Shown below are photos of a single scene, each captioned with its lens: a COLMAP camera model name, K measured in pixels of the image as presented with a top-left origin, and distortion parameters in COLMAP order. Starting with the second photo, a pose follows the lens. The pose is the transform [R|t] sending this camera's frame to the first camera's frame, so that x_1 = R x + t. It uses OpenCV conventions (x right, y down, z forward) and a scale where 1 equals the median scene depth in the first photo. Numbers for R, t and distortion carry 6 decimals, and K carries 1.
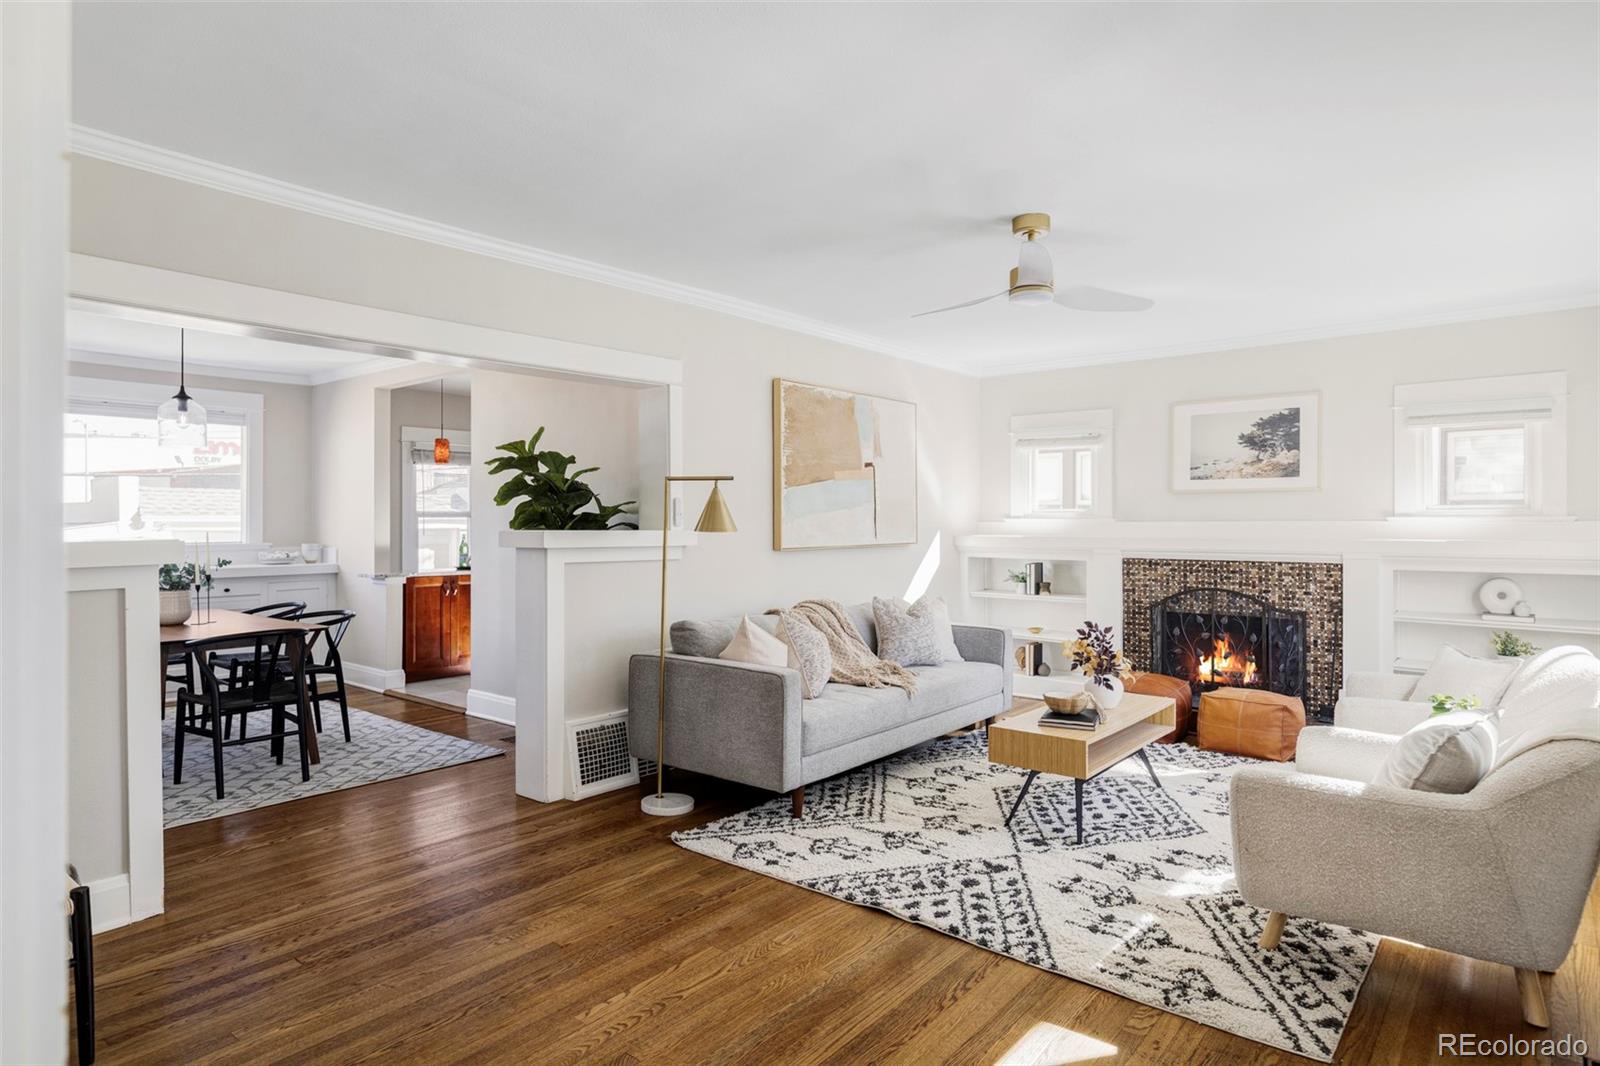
lens RADIAL K [[907.5, 0, 799.5], [0, 907.5, 523.5], [0, 0, 1]] dist [-0.006469, 0.000178]
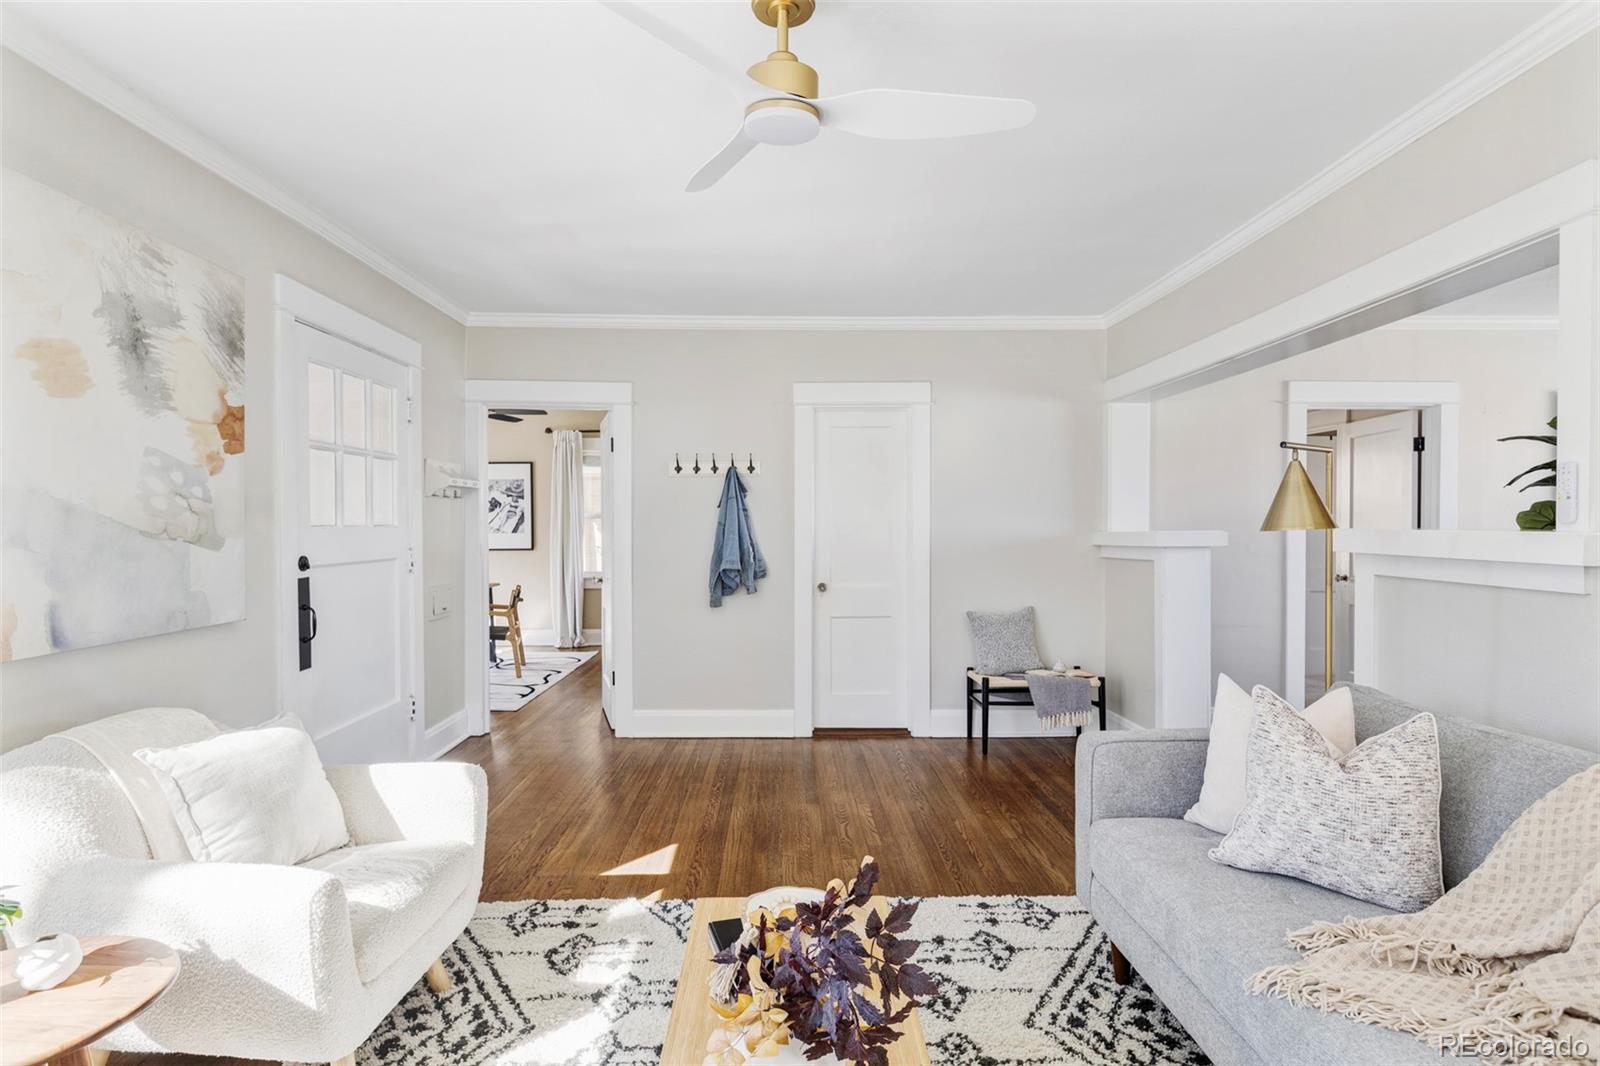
lens RADIAL K [[865.6, 0, 798.8], [0, 865.6, 533.3], [0, 0, 1]] dist [0.002217, -0.000796]
pose [[-0.763142, 0.006314, -0.646200, 0.529195], [0.000677, 0.999960, 0.008972, 0.003975], [0.646230, 0.006409, -0.763116, 1.243621]]
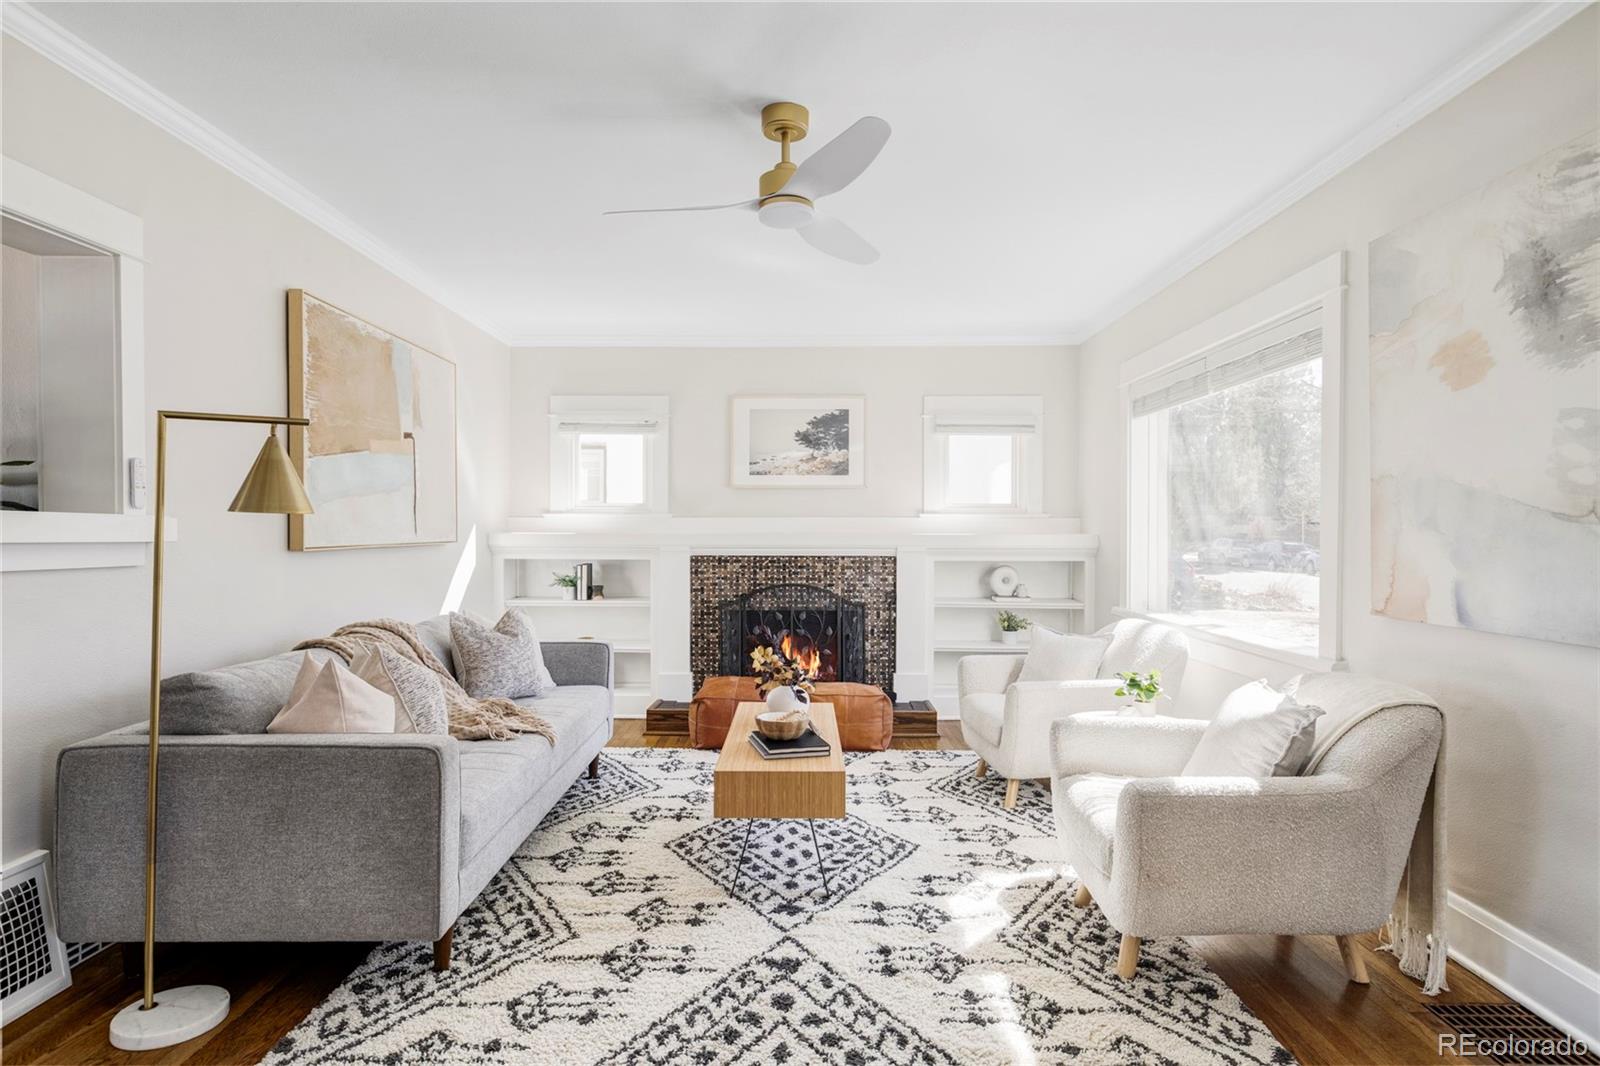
lens RADIAL K [[865.6, 0, 804.4], [0, 865.6, 535.6], [0, 0, 1]] dist [0.002217, -0.000796]
pose [[0.772629, -0.002248, 0.634854, -0.178875], [-0.001337, 0.999986, 0.005168, 0.019172], [-0.634857, -0.004842, 0.772614, 0.357529]]
